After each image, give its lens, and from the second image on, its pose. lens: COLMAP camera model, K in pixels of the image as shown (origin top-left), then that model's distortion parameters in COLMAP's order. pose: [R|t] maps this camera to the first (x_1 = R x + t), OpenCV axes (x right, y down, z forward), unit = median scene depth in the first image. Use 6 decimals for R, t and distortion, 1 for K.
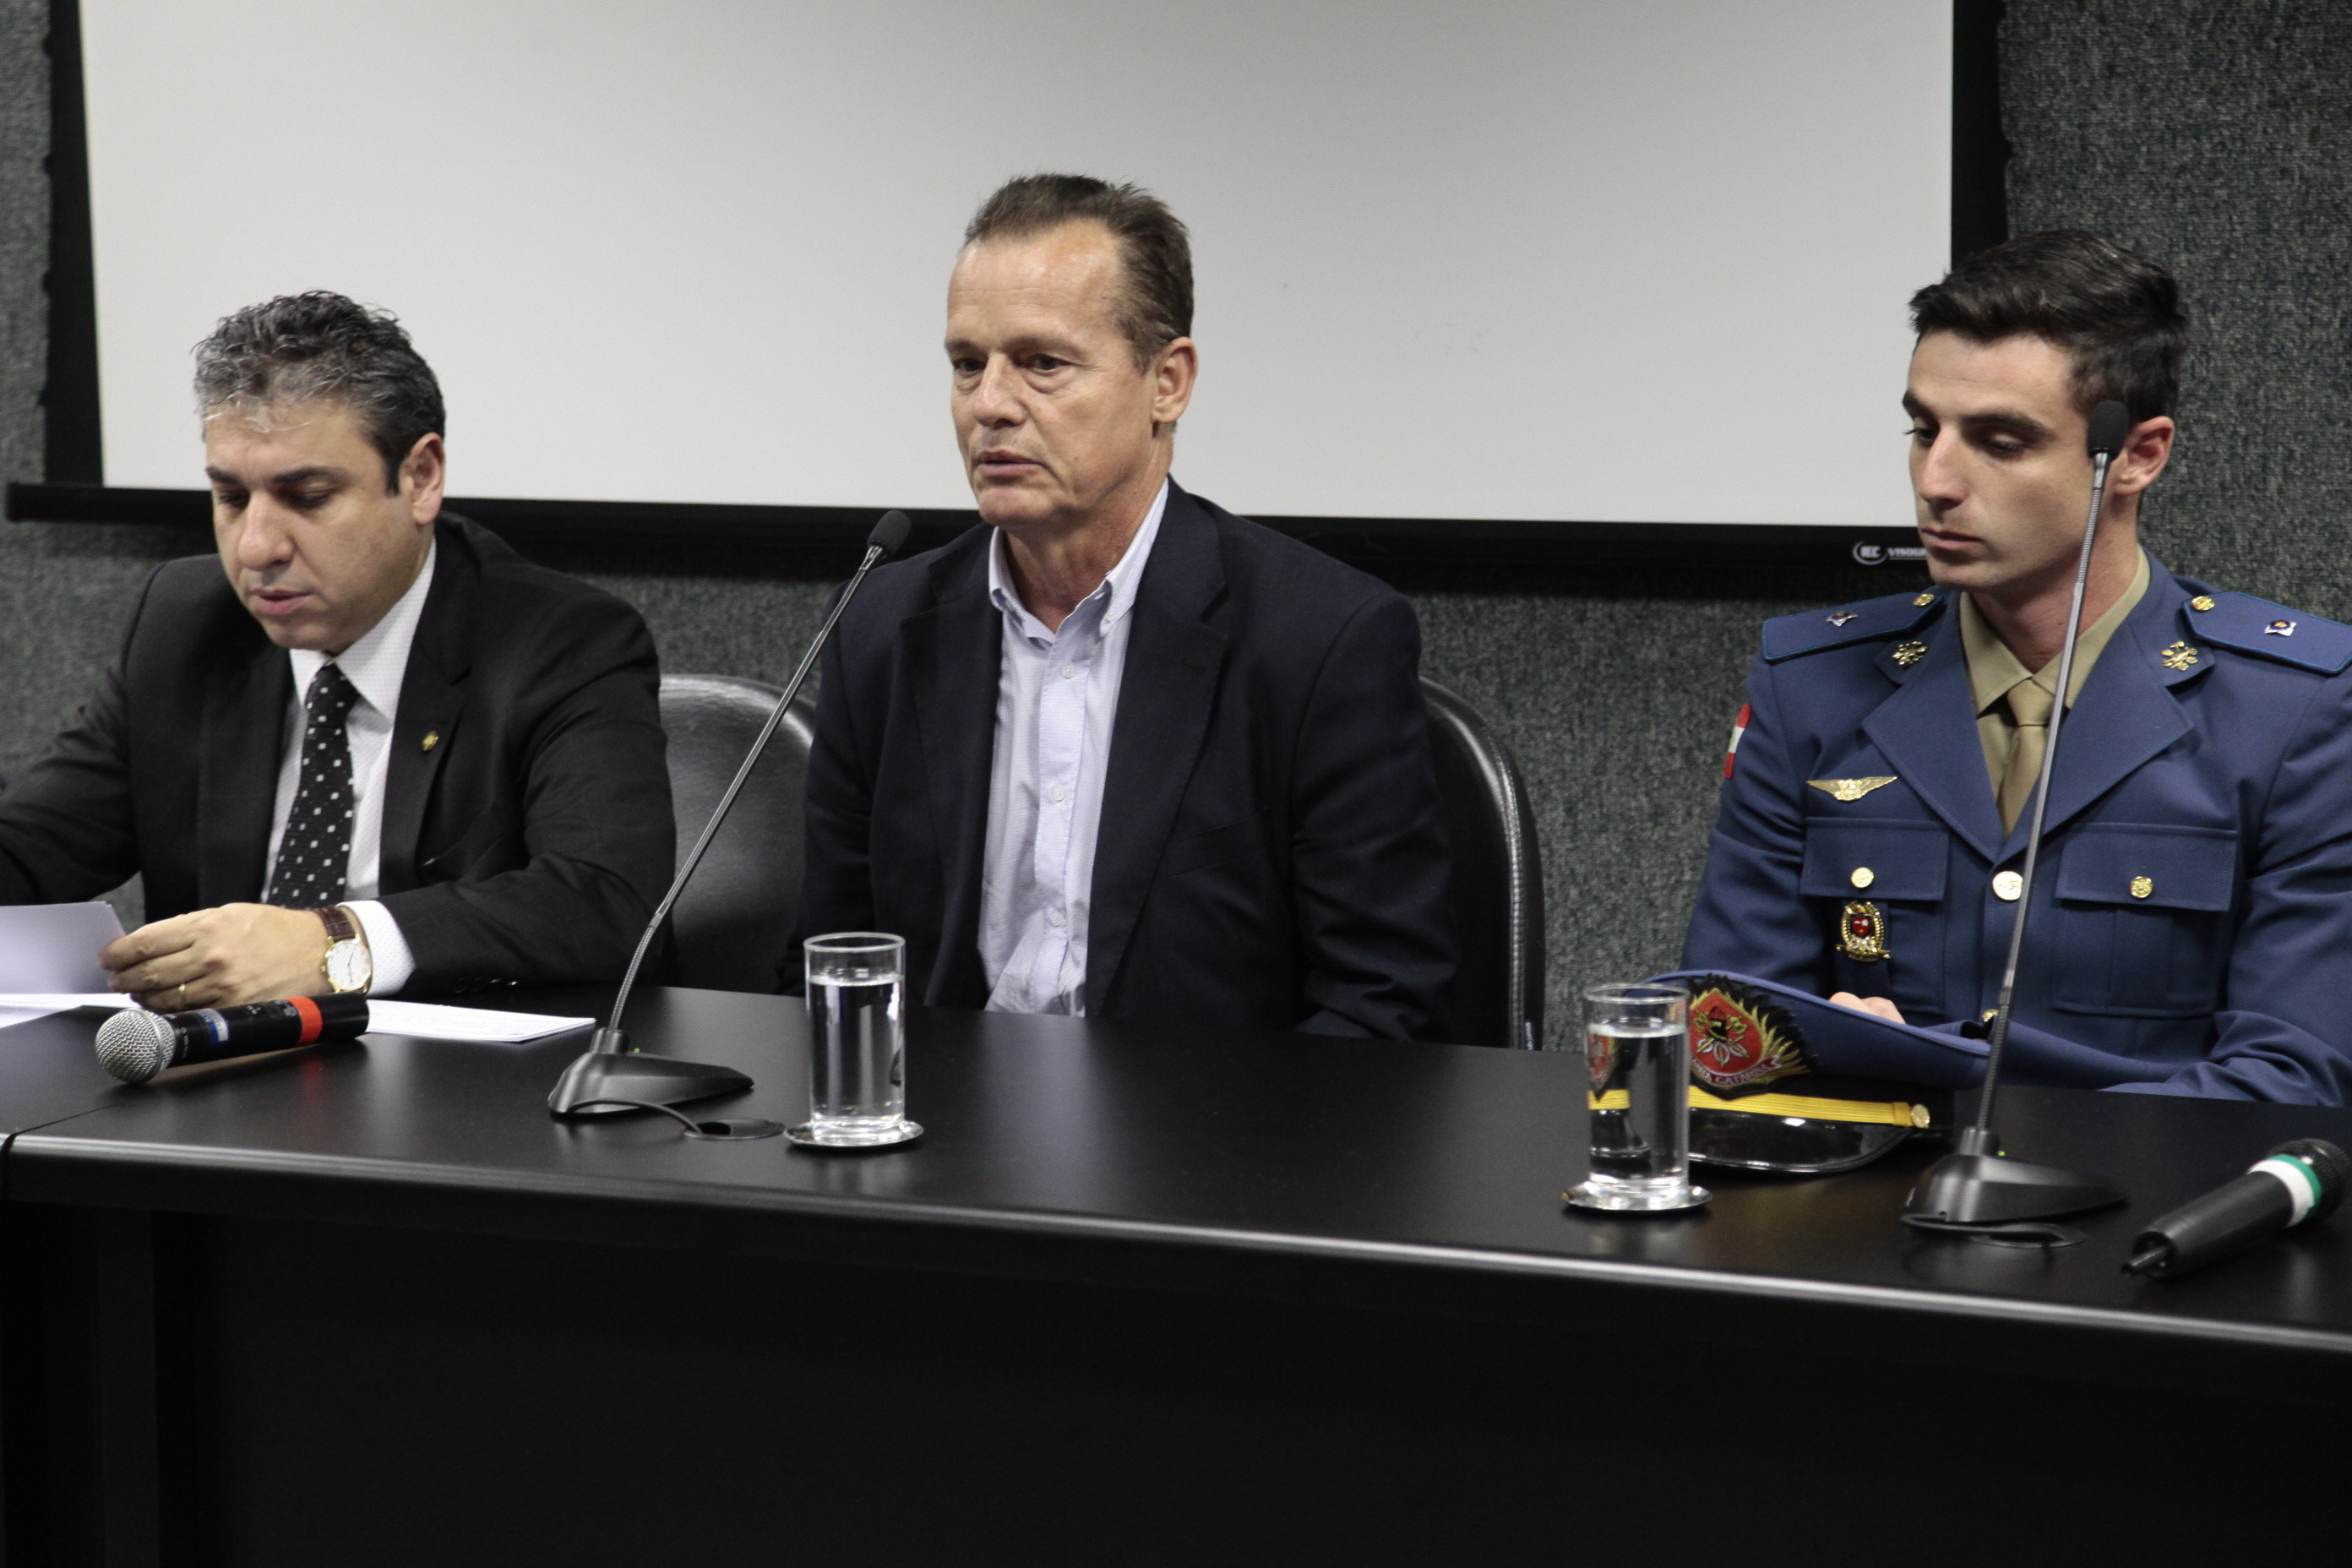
lens RADIAL K [[5830.6, 0, 1280.8], [0, 5830.6, 782.6], [0, 0, 1]] dist [0.465656, 0.000000]
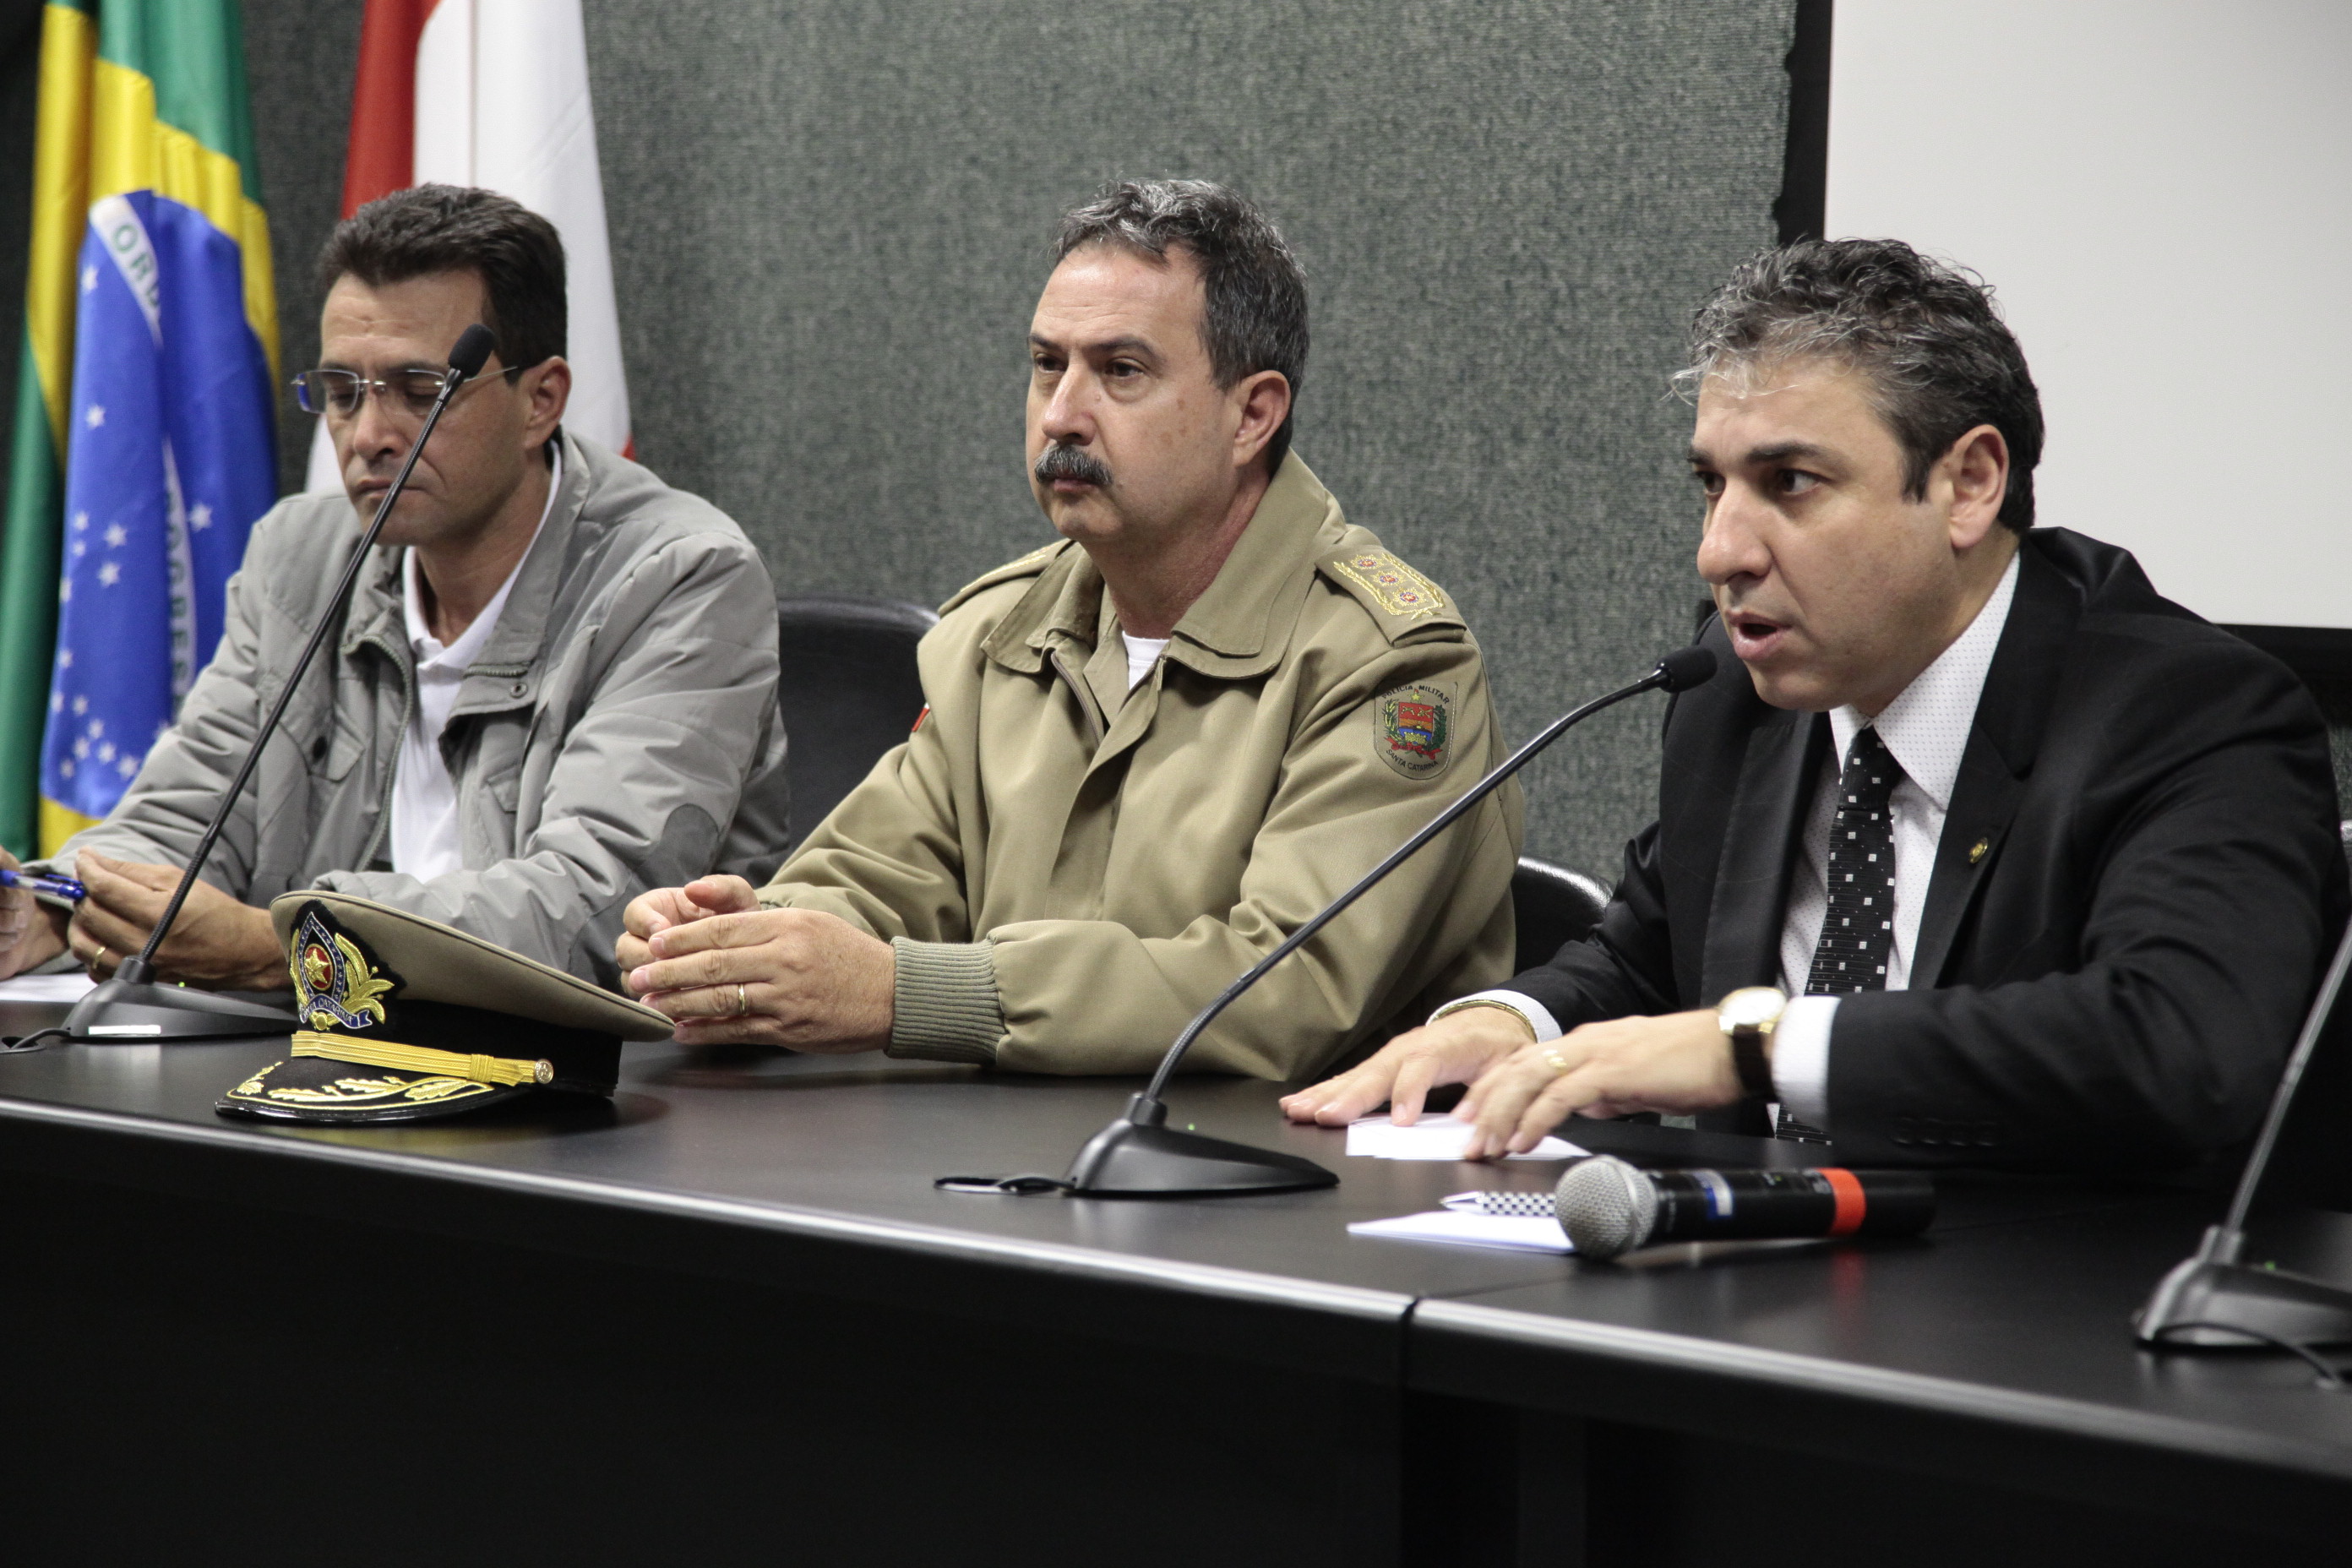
lens RADIAL K [[6489.5, 0, 1198.1], [0, 6489.5, 773.5], [0, 0, 1]] dist [0.570260, 0.000000]
pose [[0.940305, 0.045529, -0.337275, 0.025926], [-0.068193, 0.996119, -0.055652, 0.032470], [0.333432, 0.075330, 0.939760, 0.178905]]
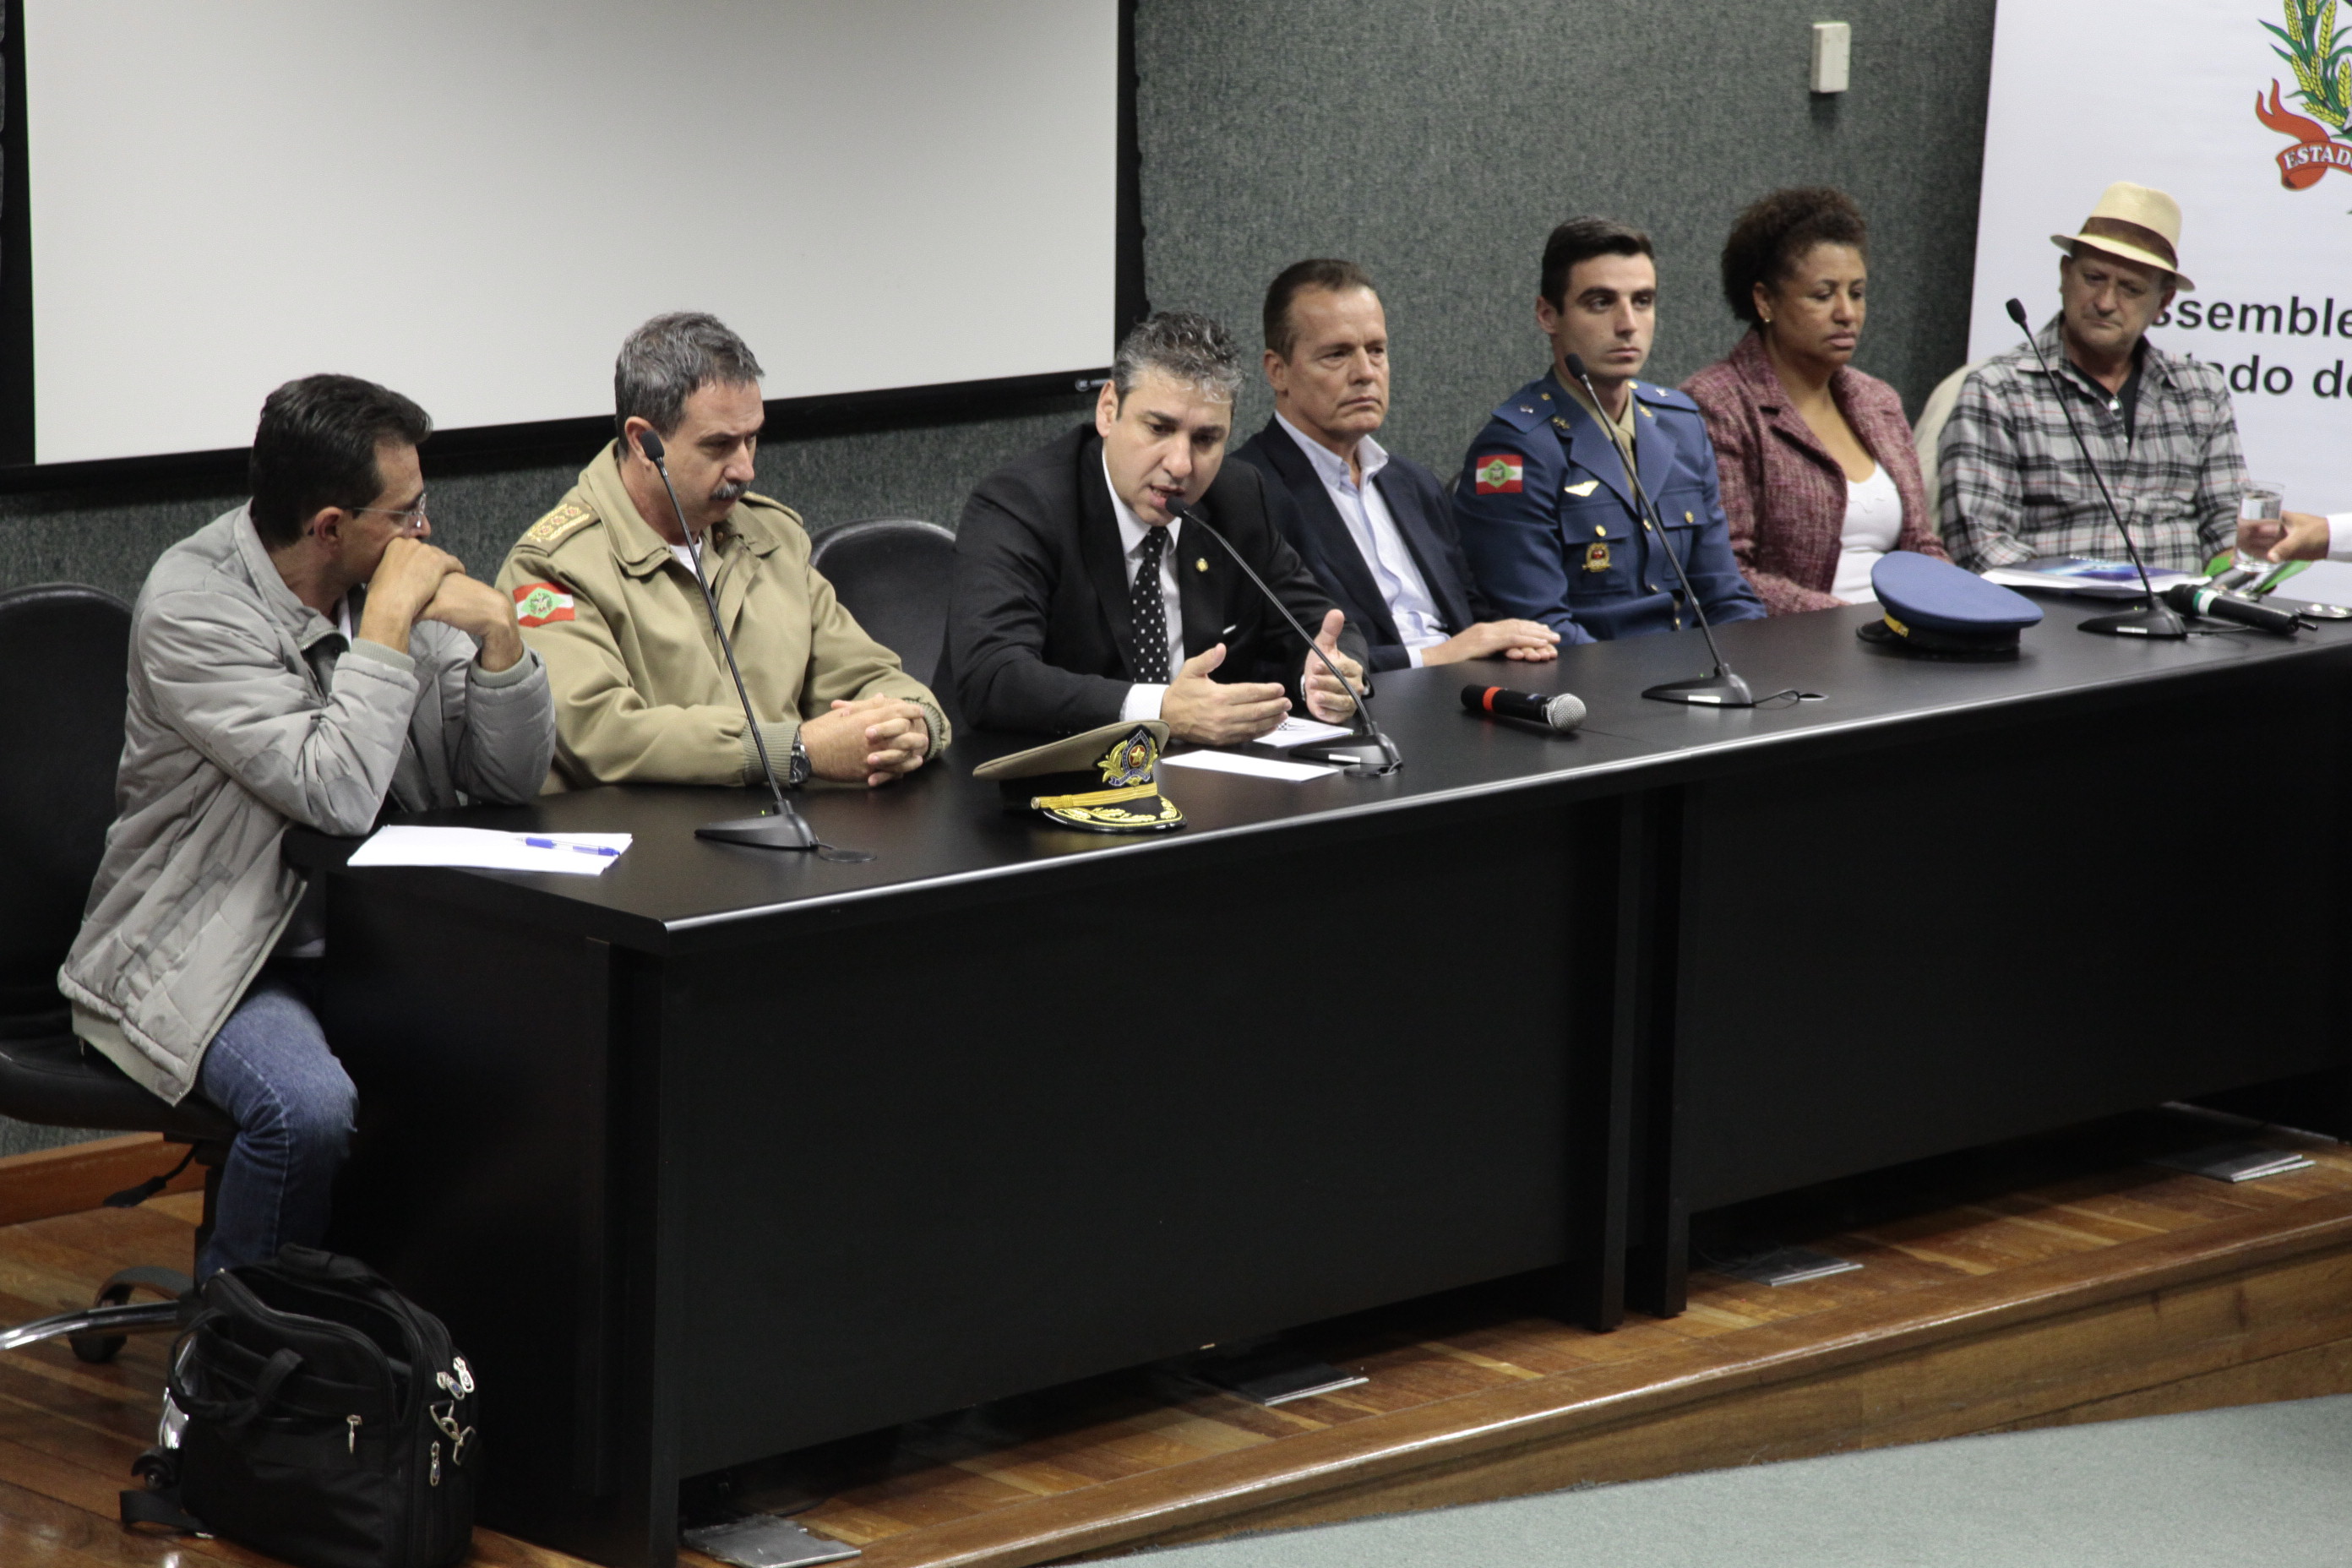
lens RADIAL K [[6489.5, 0, 1168.0], [0, 6489.5, 808.8], [0, 0, 1]] dist [0.570260, 0.000000]
pose [[0.339200, -0.158515, 0.927263, -1.802208], [0.085961, 0.986800, 0.137248, -0.186707], [-0.936778, 0.033154, 0.348349, 0.293094]]
